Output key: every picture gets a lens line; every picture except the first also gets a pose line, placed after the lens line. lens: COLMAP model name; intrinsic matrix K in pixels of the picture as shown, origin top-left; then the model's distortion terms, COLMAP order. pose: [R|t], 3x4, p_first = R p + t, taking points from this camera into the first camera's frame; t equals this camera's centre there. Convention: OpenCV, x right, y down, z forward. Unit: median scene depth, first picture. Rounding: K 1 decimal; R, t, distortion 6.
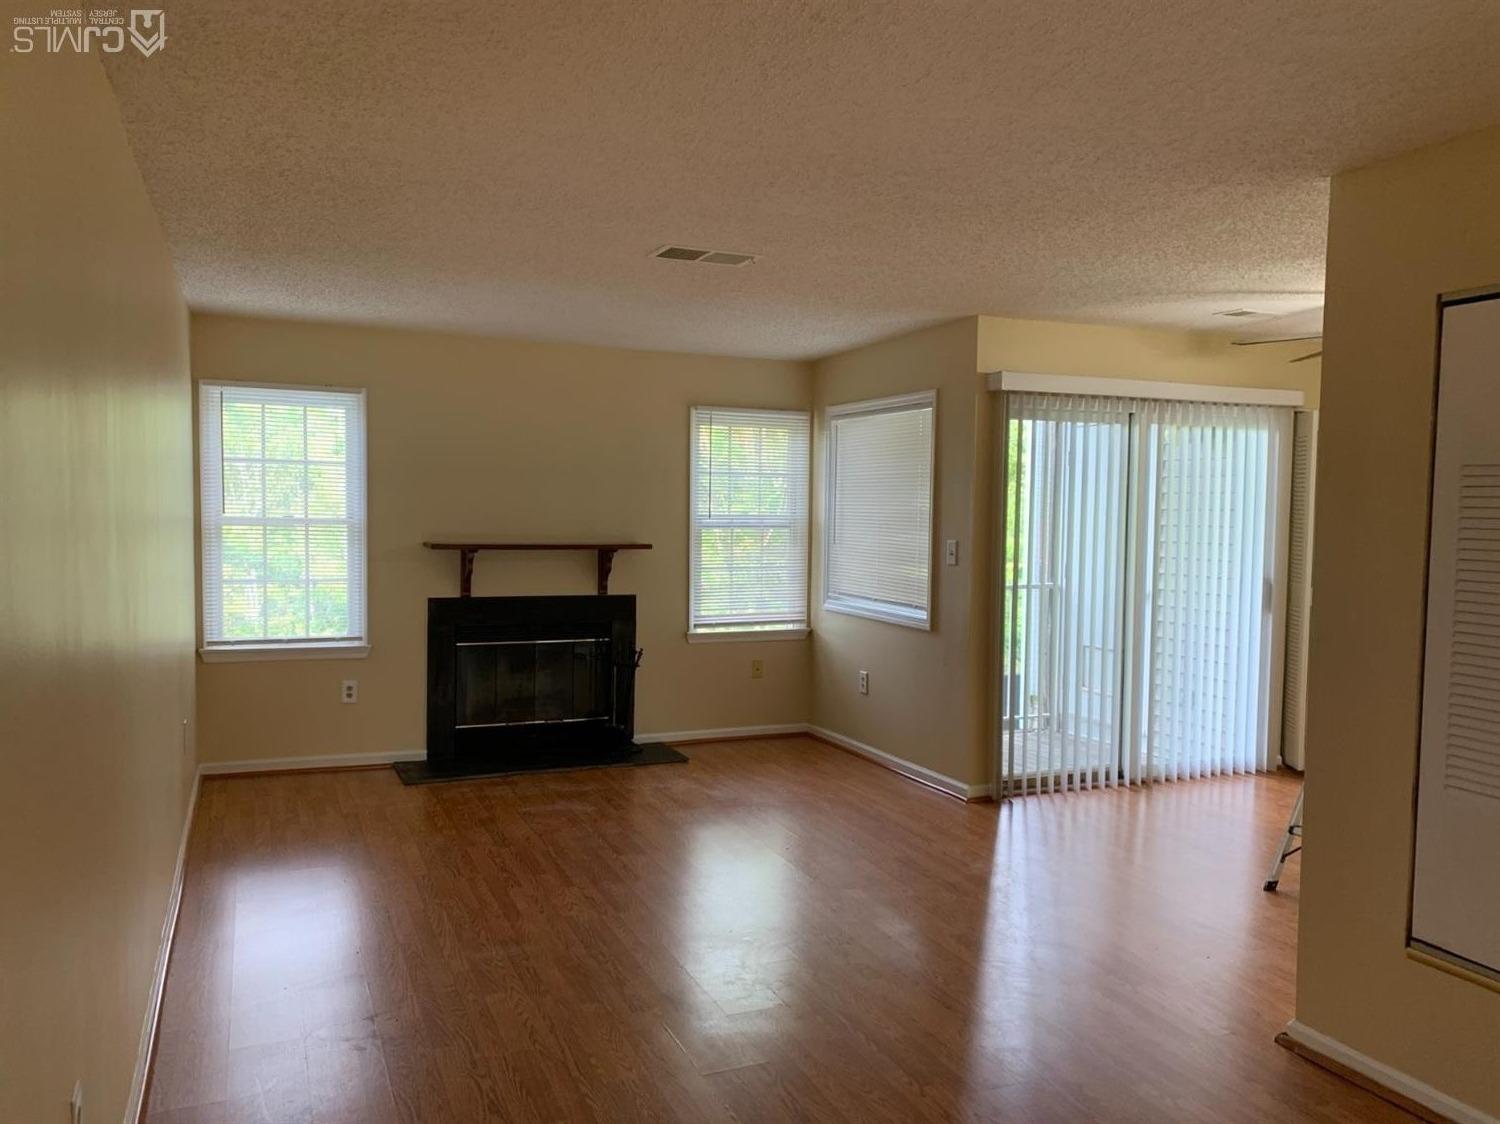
lens RADIAL K [[1145.6, 0, 755.1], [0, 1145.6, 573.1], [0, 0, 1]] dist [0.038673, -0.043596]
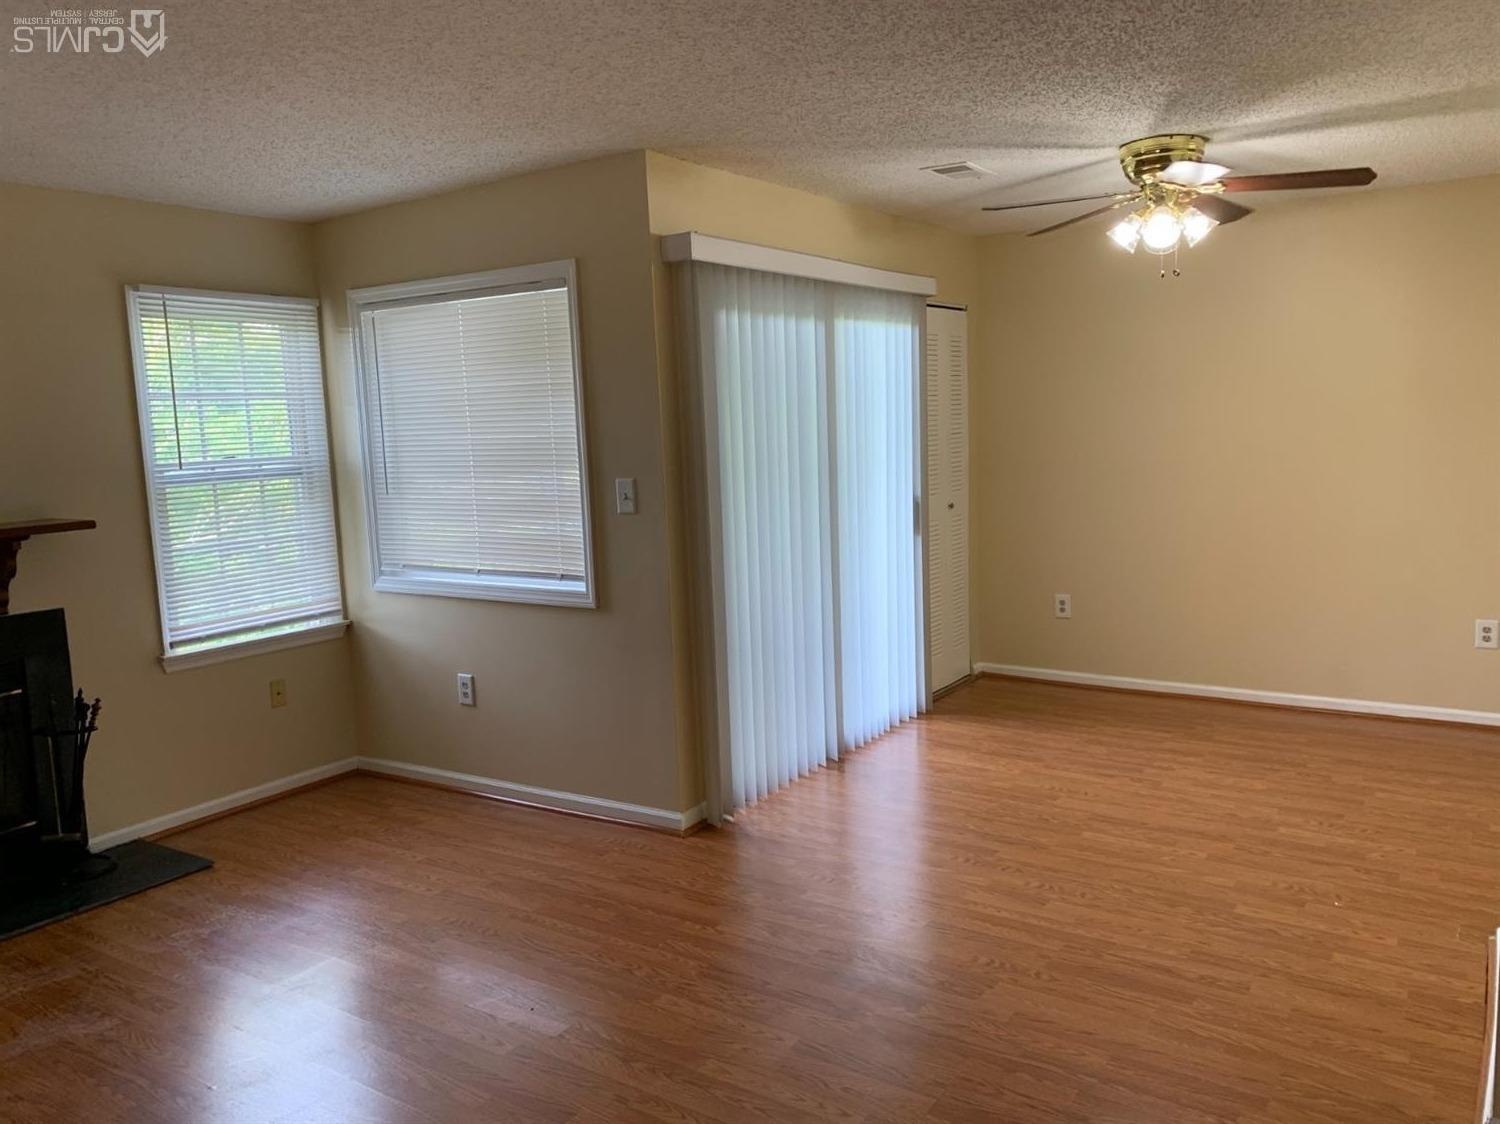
lens RADIAL K [[1145.6, 0, 743.3], [0, 1145.6, 566.1], [0, 0, 1]] dist [0.038673, -0.043596]
pose [[0.838952, -0.112417, 0.532467, -0.143122], [0.080289, 0.993293, 0.083205, -0.027072], [-0.538249, -0.027054, 0.842351, 0.356547]]
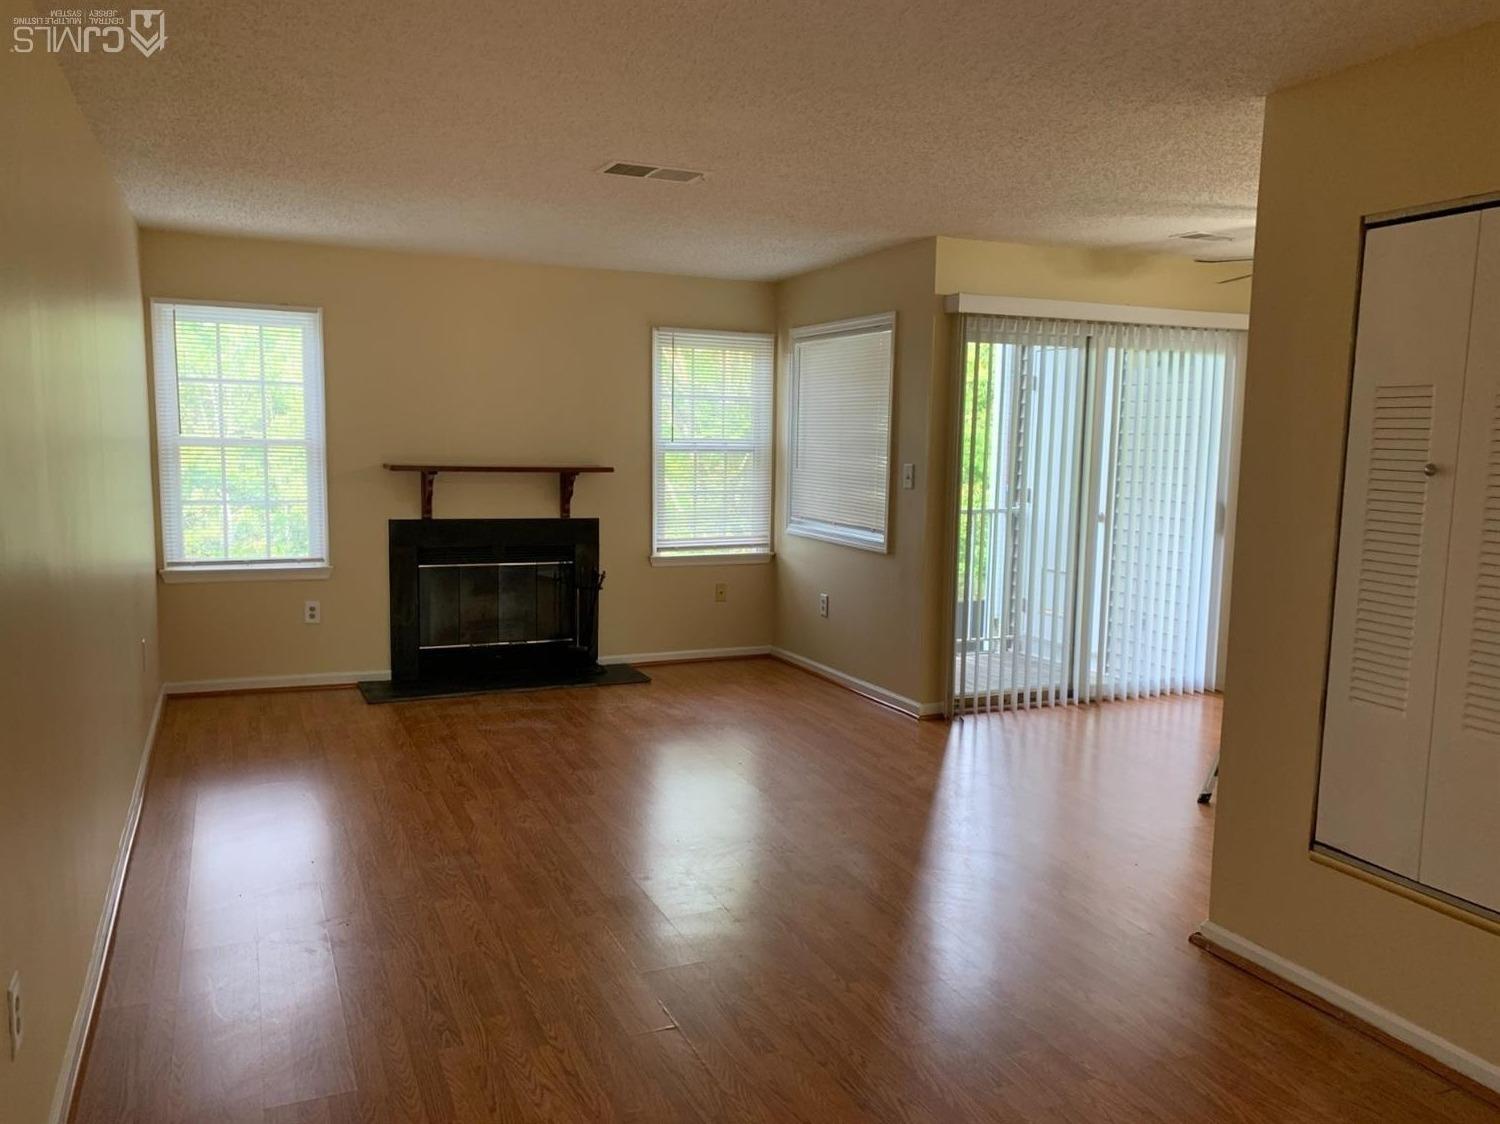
lens RADIAL K [[1145.6, 0, 758.1], [0, 1145.6, 575.8], [0, 0, 1]] dist [0.038673, -0.043596]
pose [[0.999862, 0.001569, 0.016558, 0.021811], [-0.002660, 0.997813, 0.066048, 0.003415], [-0.016418, -0.066083, 0.997679, -0.009827]]
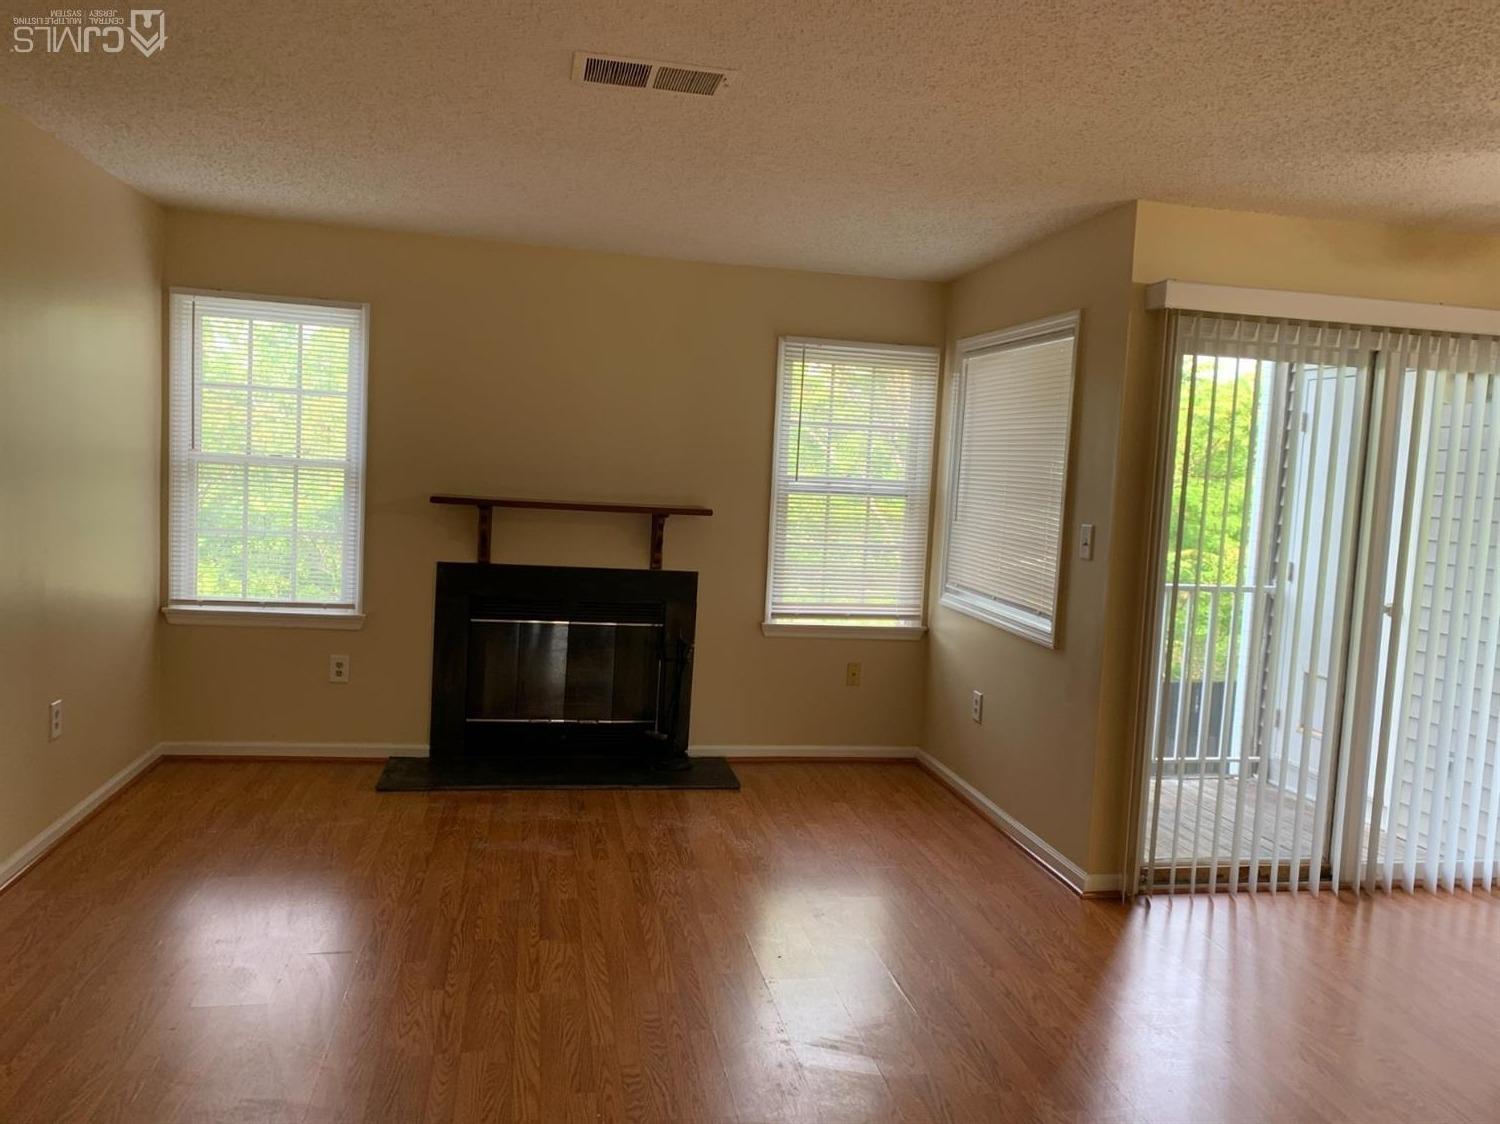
lens RADIAL K [[1145.6, 0, 776.5], [0, 1145.6, 555.6], [0, 0, 1]] dist [0.038673, -0.043596]
pose [[0.978701, 0.056333, -0.197411, 0.121945], [-0.053171, 0.998359, 0.021284, -0.013985], [0.198286, -0.010334, 0.980090, 0.260233]]
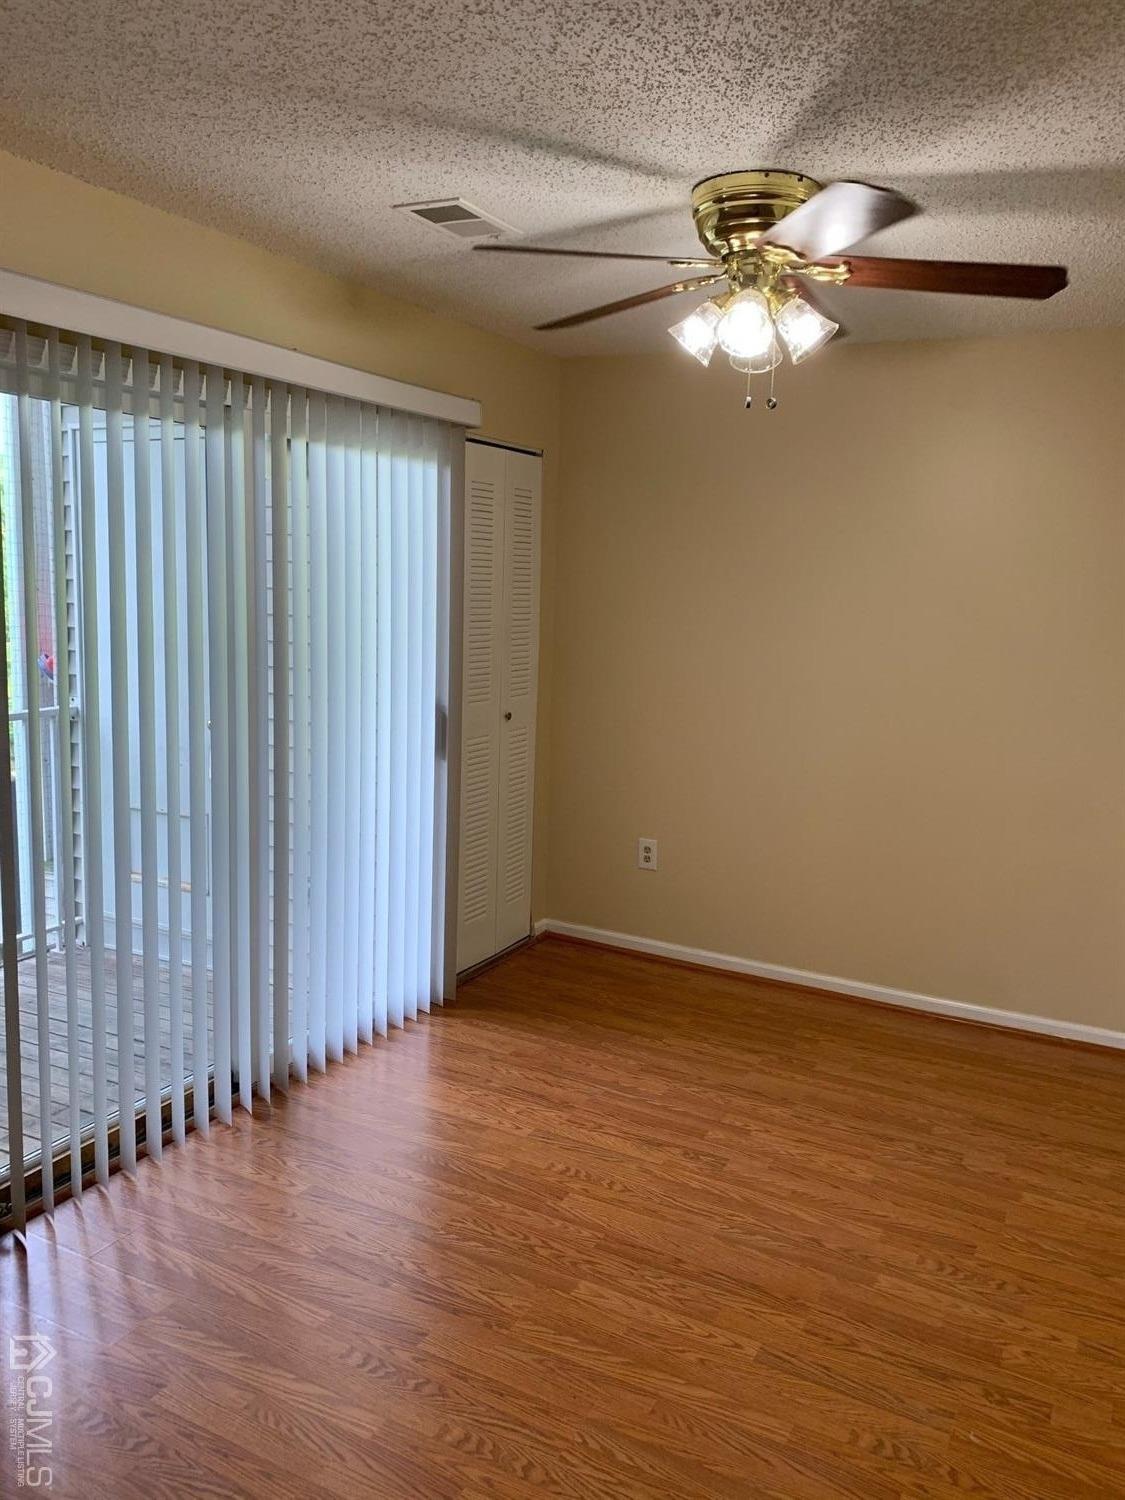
lens RADIAL K [[1145.6, 0, 561.6], [0, 1145.6, 738.6], [0, 0, 1]] dist [0.038673, -0.043596]
pose [[0.779260, -0.077450, 0.621896, 0.115804], [0.017029, 0.994584, 0.102527, -0.042761], [-0.626469, -0.069305, 0.776359, 0.504260]]
